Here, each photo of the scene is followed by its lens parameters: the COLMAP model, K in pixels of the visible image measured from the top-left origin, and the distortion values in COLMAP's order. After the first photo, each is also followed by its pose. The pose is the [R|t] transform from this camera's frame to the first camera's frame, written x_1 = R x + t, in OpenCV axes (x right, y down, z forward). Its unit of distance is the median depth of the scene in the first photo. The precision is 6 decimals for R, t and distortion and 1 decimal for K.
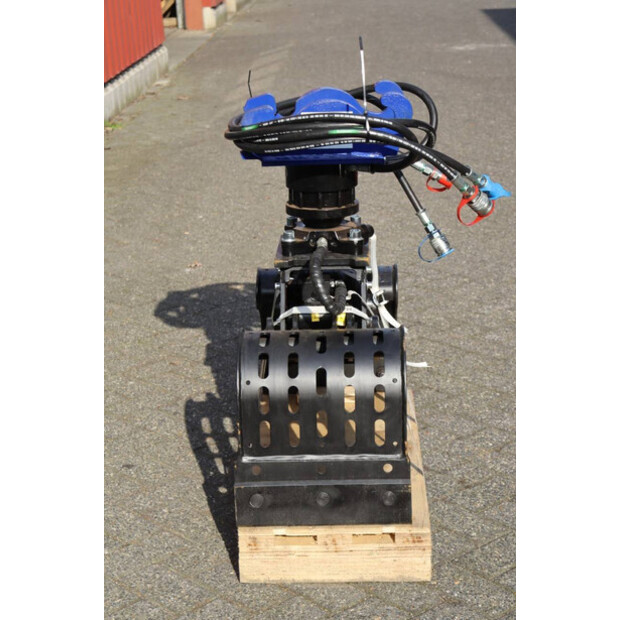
lens RADIAL K [[1339.0, 0, 310.0], [0, 1339.0, 310.0], [0, 0, 1]] dist [0.281336, 0.103941]
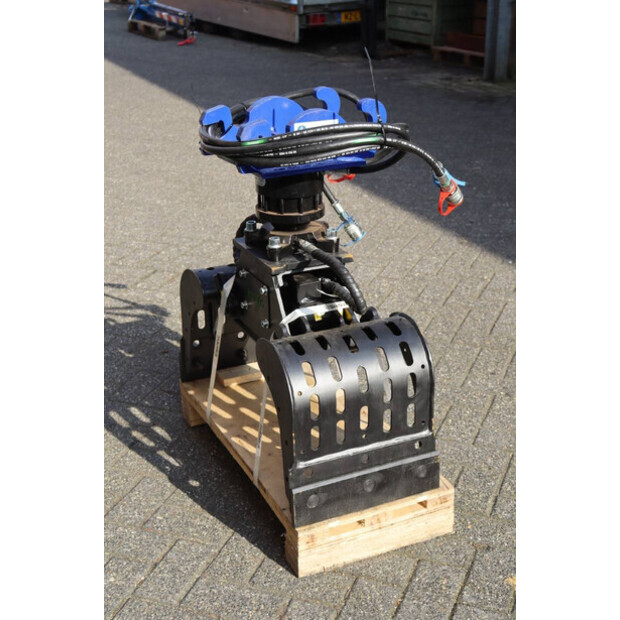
lens RADIAL K [[955.0, 0, 310.0], [0, 955.0, 310.0], [0, 0, 1]] dist [0.099500, 0.062599]
pose [[0.895078, -0.149141, 0.420228, -0.330750], [0.114779, 0.987712, 0.106066, -0.083808], [-0.430883, -0.046704, 0.901198, 0.335711]]
